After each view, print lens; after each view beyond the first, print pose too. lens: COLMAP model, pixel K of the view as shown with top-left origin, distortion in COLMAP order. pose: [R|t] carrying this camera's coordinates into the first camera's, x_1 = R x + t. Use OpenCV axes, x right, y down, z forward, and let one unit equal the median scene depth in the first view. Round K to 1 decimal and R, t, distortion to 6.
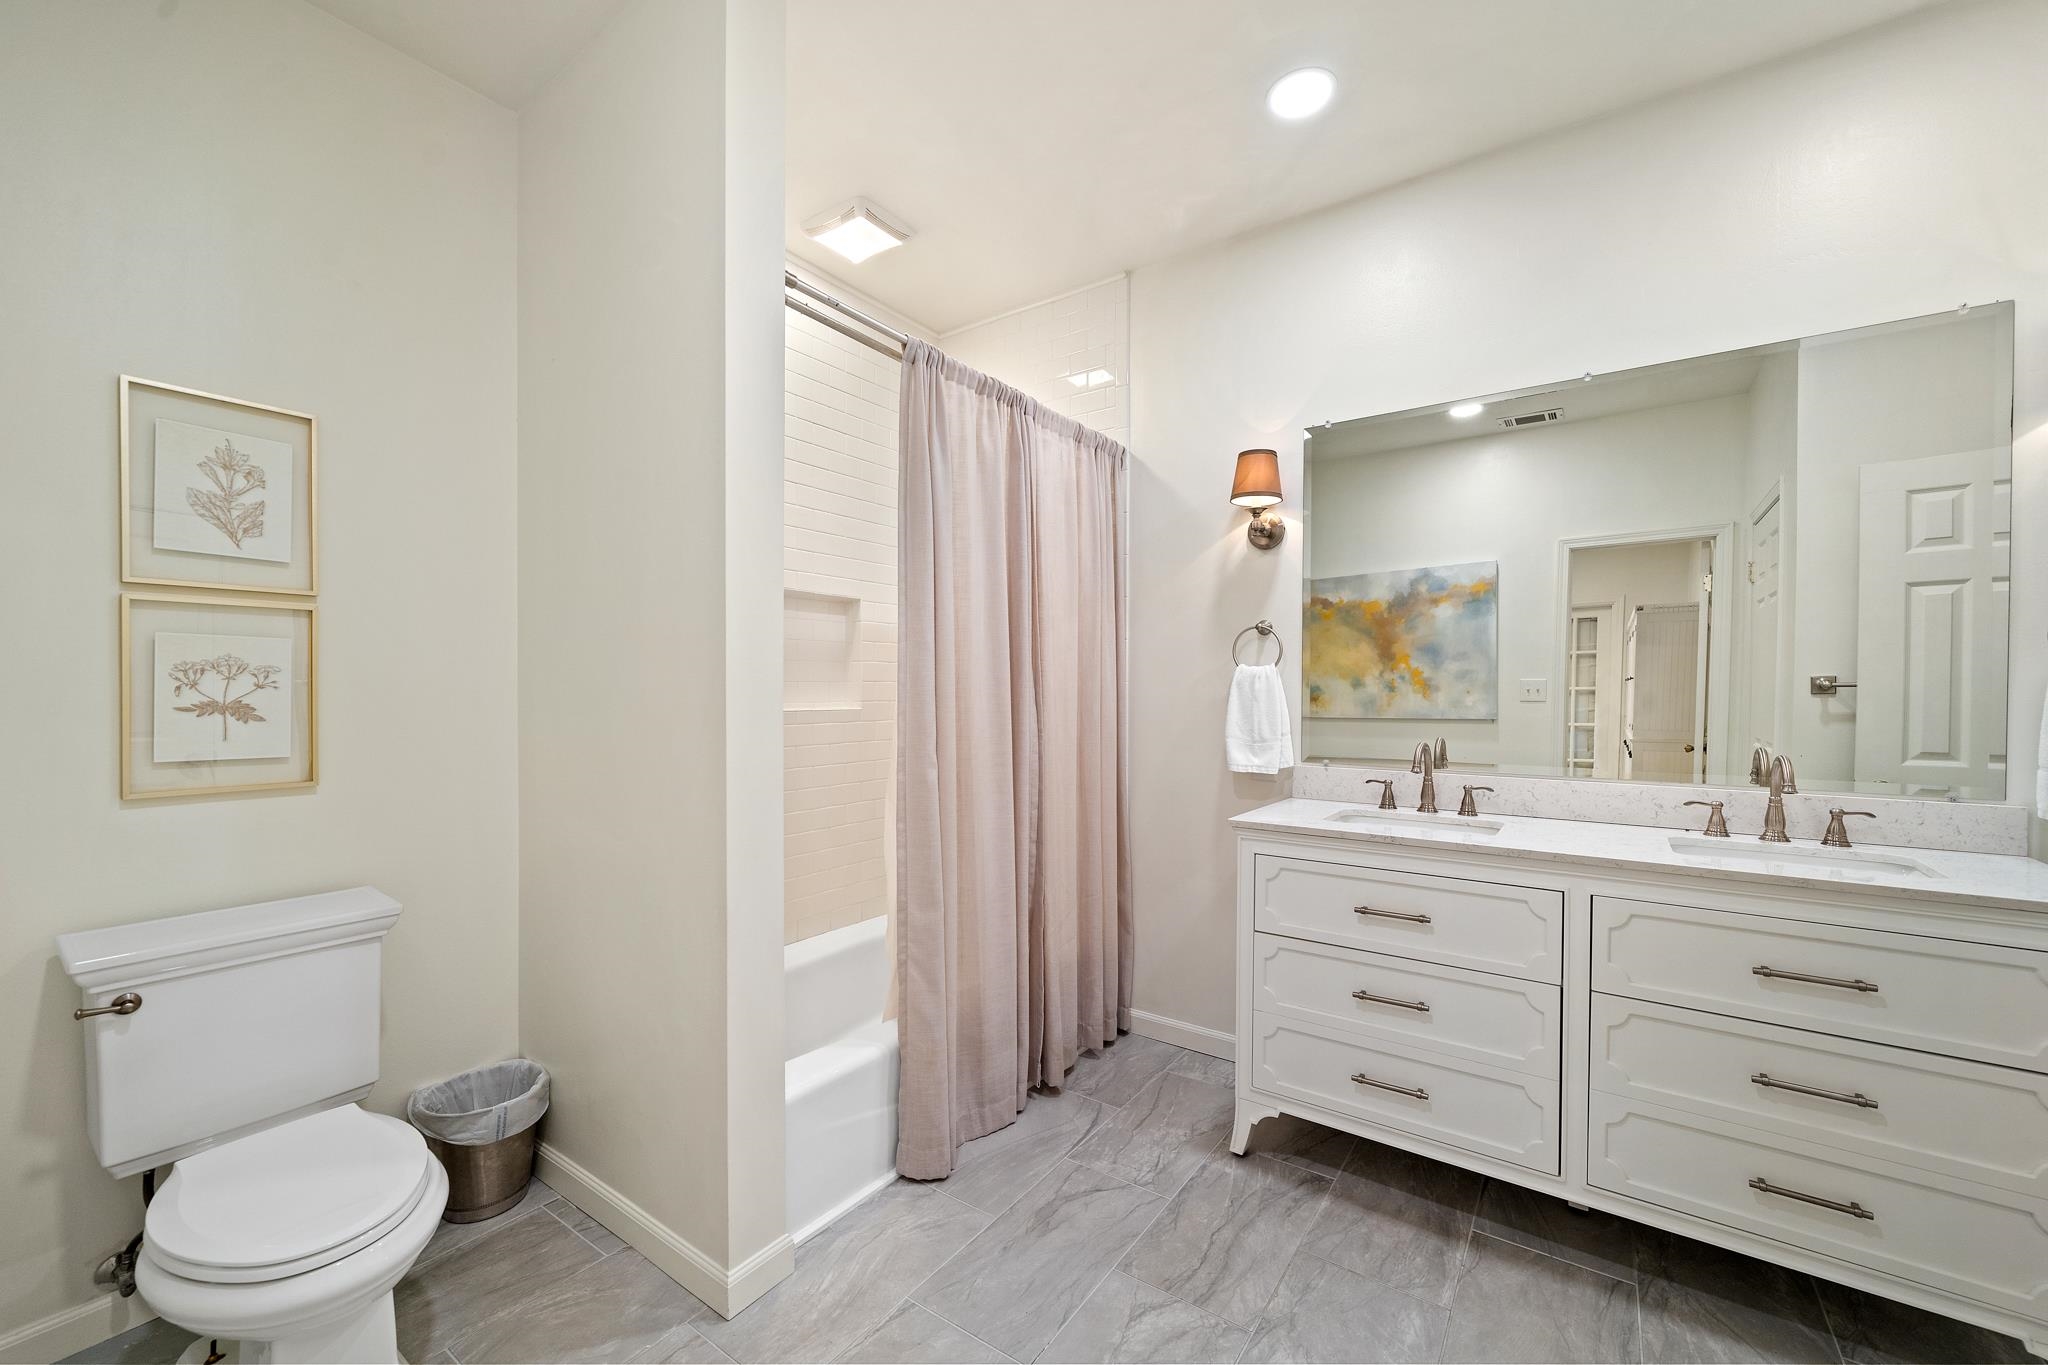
lens RADIAL K [[817.2, 0, 1004.4], [0, 817.2, 702.0], [0, 0, 1]] dist [-0.003028, -0.000451]
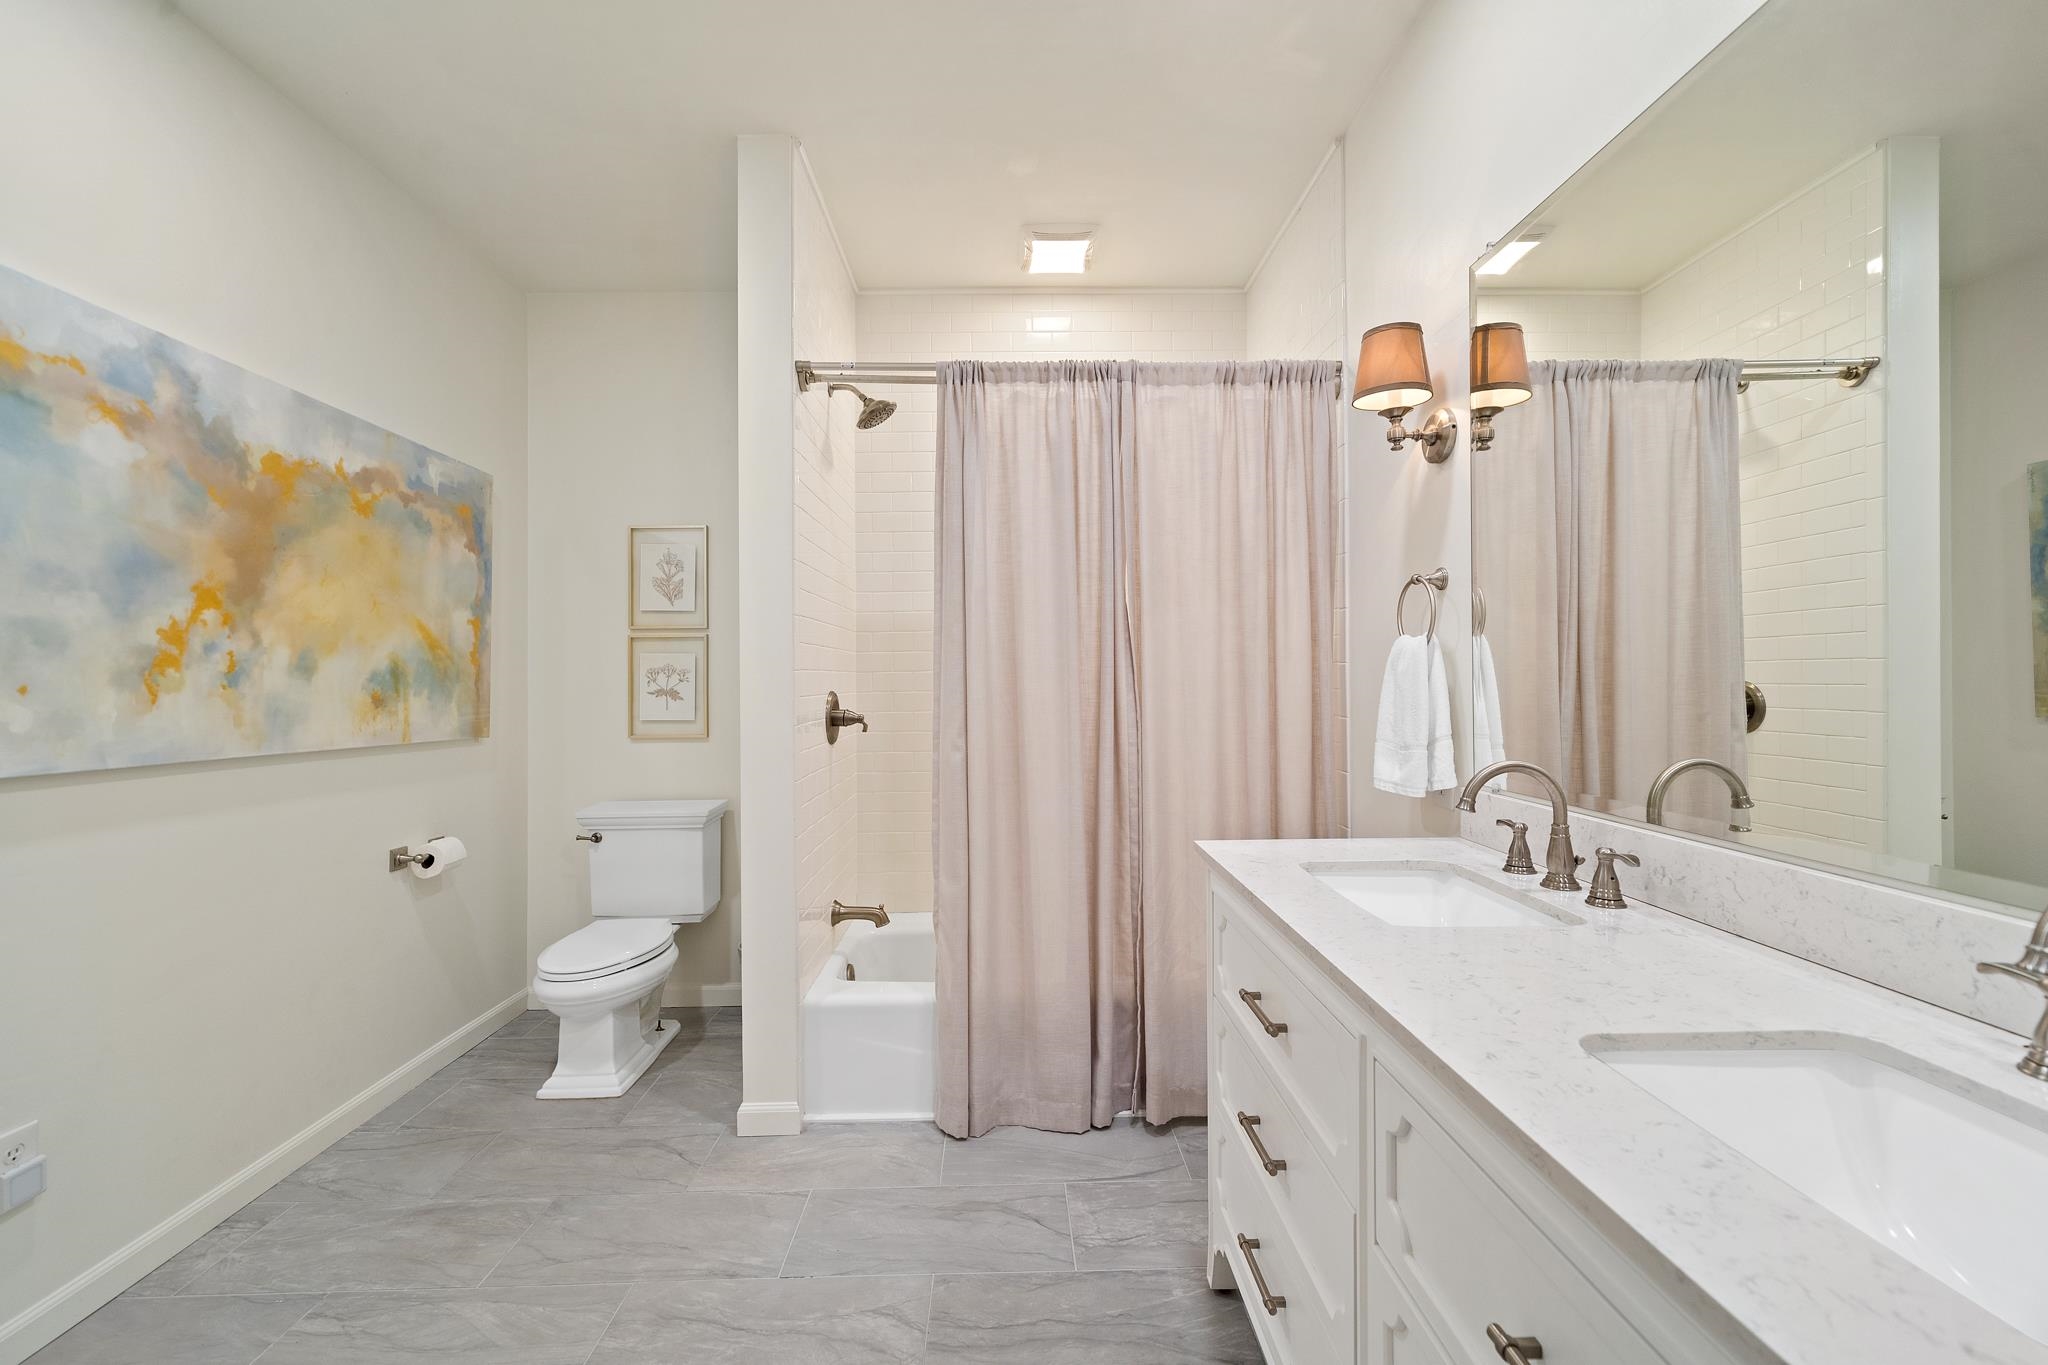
lens RADIAL K [[817.2, 0, 1011.2], [0, 817.2, 676.5], [0, 0, 1]] dist [-0.003028, -0.000451]
pose [[0.605664, -0.012459, -0.795623, 0.938309], [-0.001065, 0.999864, -0.016468, 0.000892], [0.795720, 0.010822, 0.605568, 0.464773]]
